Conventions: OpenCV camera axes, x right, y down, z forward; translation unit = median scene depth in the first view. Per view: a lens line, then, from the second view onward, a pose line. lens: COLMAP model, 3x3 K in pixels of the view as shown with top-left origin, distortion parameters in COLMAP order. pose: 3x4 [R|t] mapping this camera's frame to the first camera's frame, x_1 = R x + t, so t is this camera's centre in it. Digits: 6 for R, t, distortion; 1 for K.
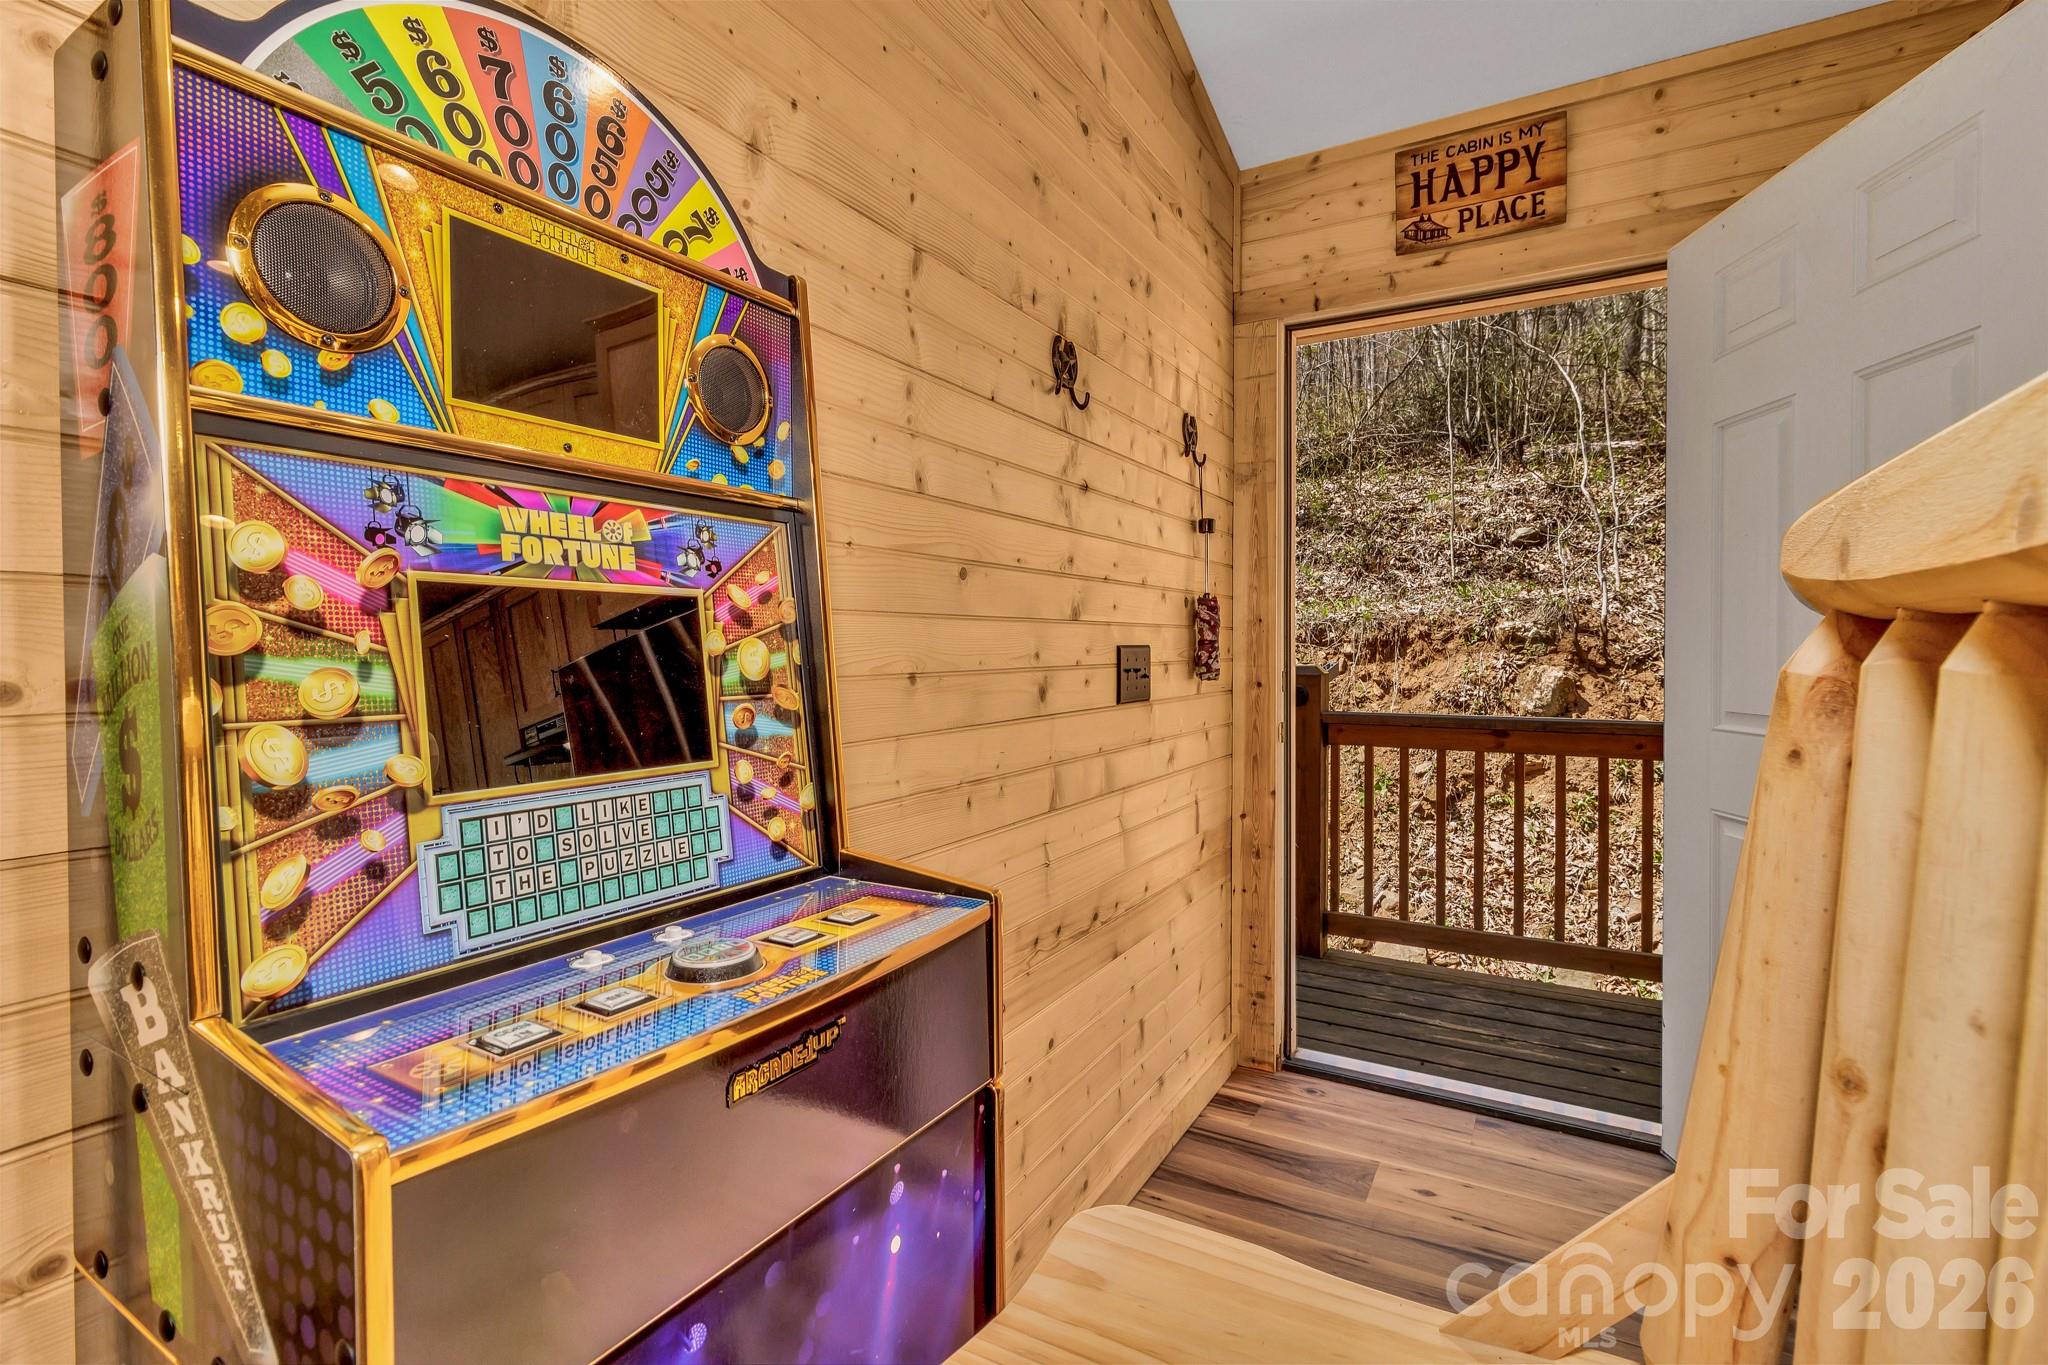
lens RADIAL K [[942.5, 0, 1023.7], [0, 942.5, 655.4], [0, 0, 1]] dist [0.001933, 0.001080]
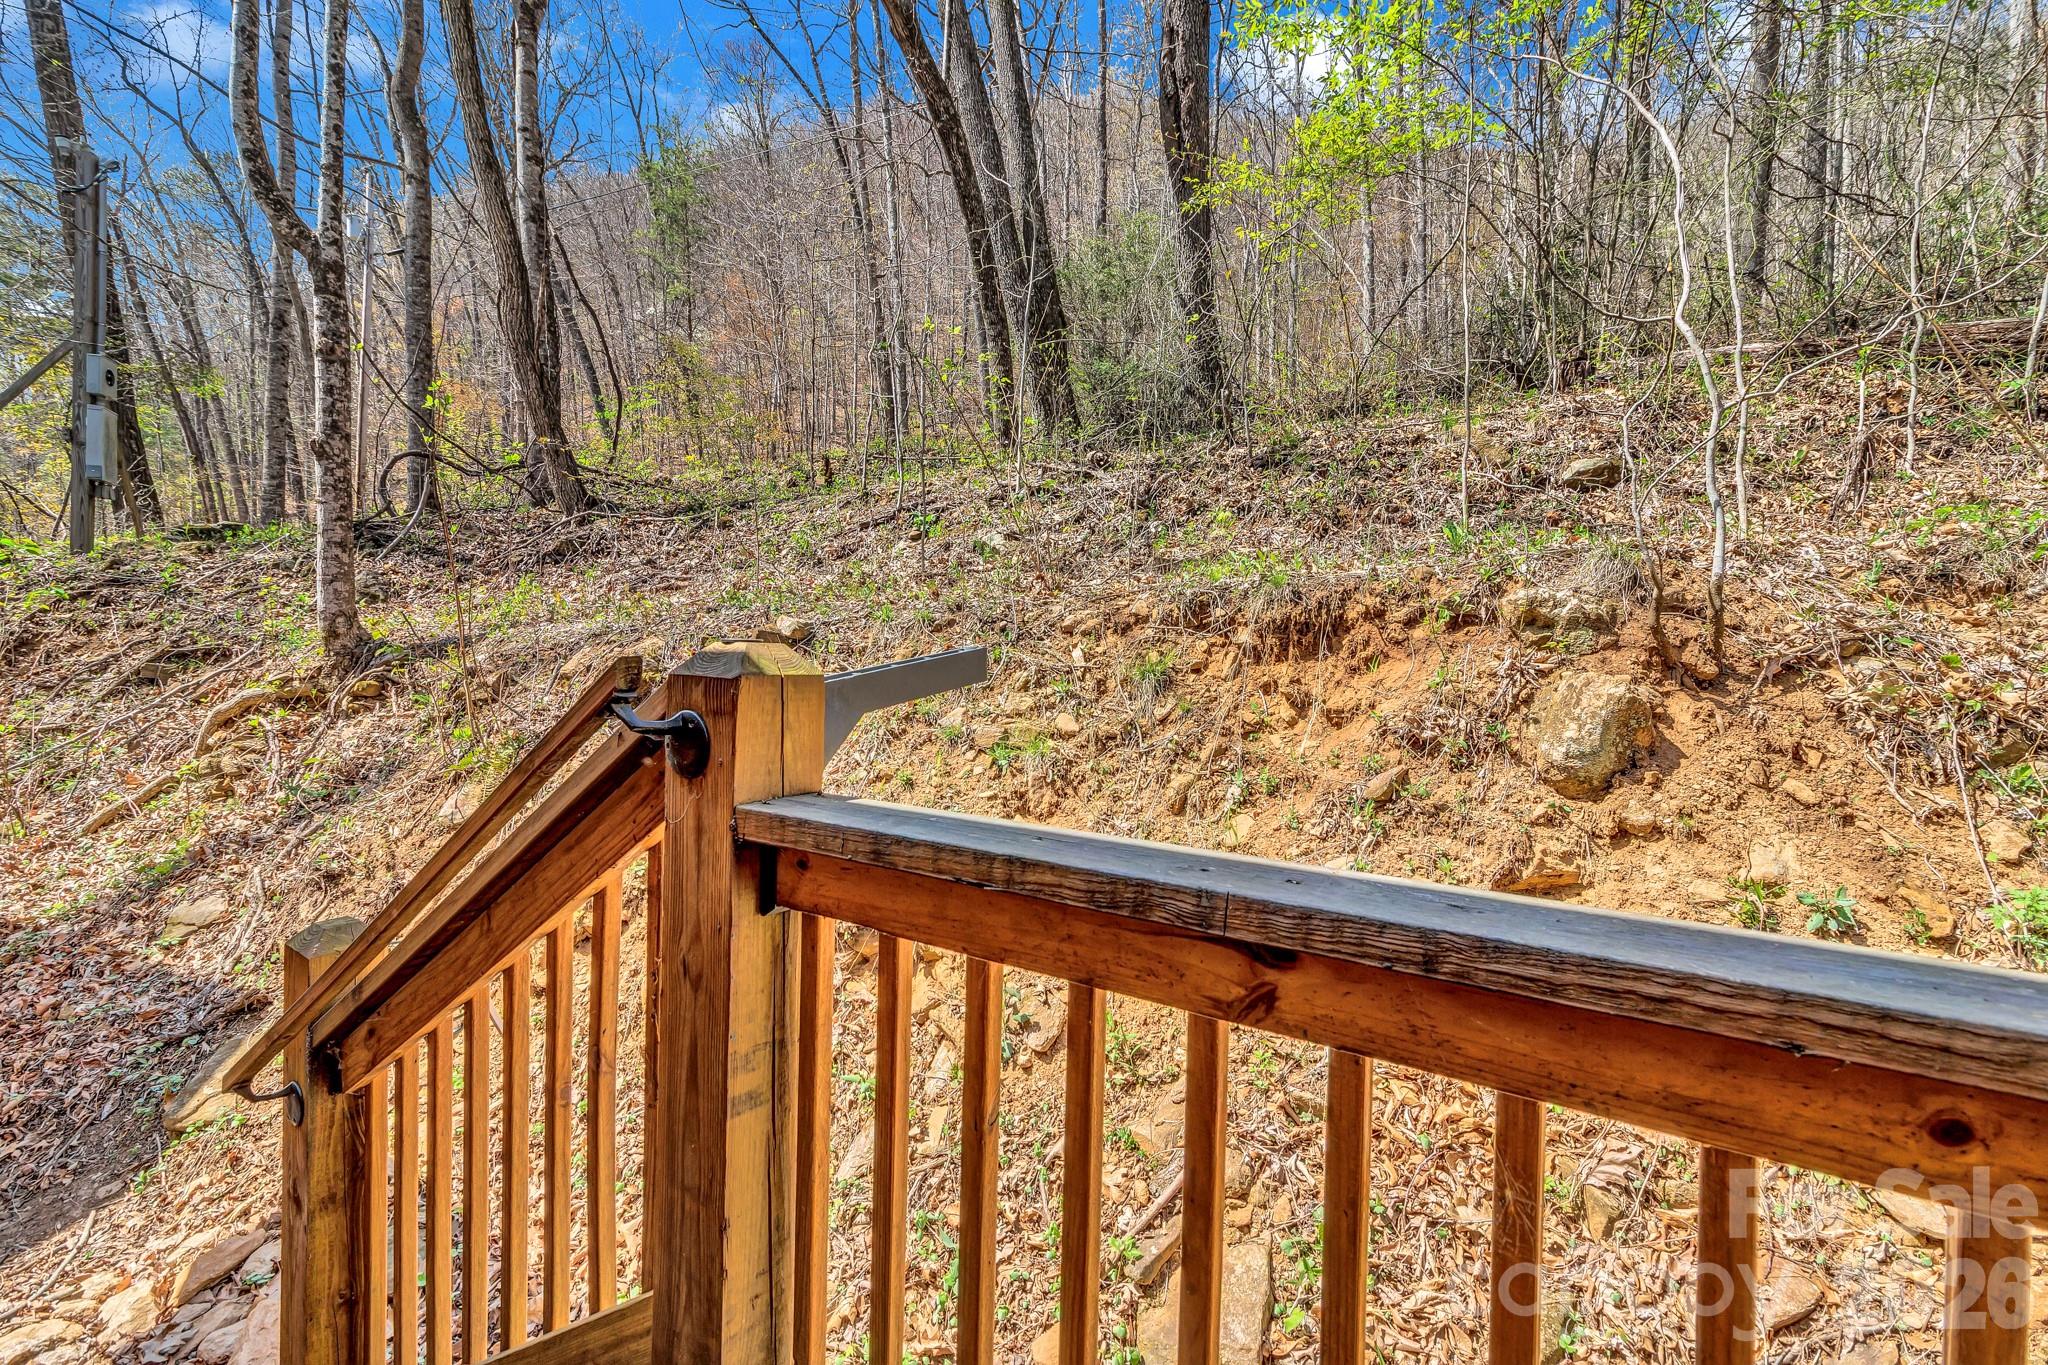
lens RADIAL K [[942.5, 0, 1016.1], [0, 942.5, 657.1], [0, 0, 1]] dist [0.001933, 0.001080]
pose [[0.996728, 0.020766, -0.078113, 0.264355], [-0.020299, 0.999771, 0.006770, 0.004581], [0.078235, -0.005162, 0.996922, 0.438044]]
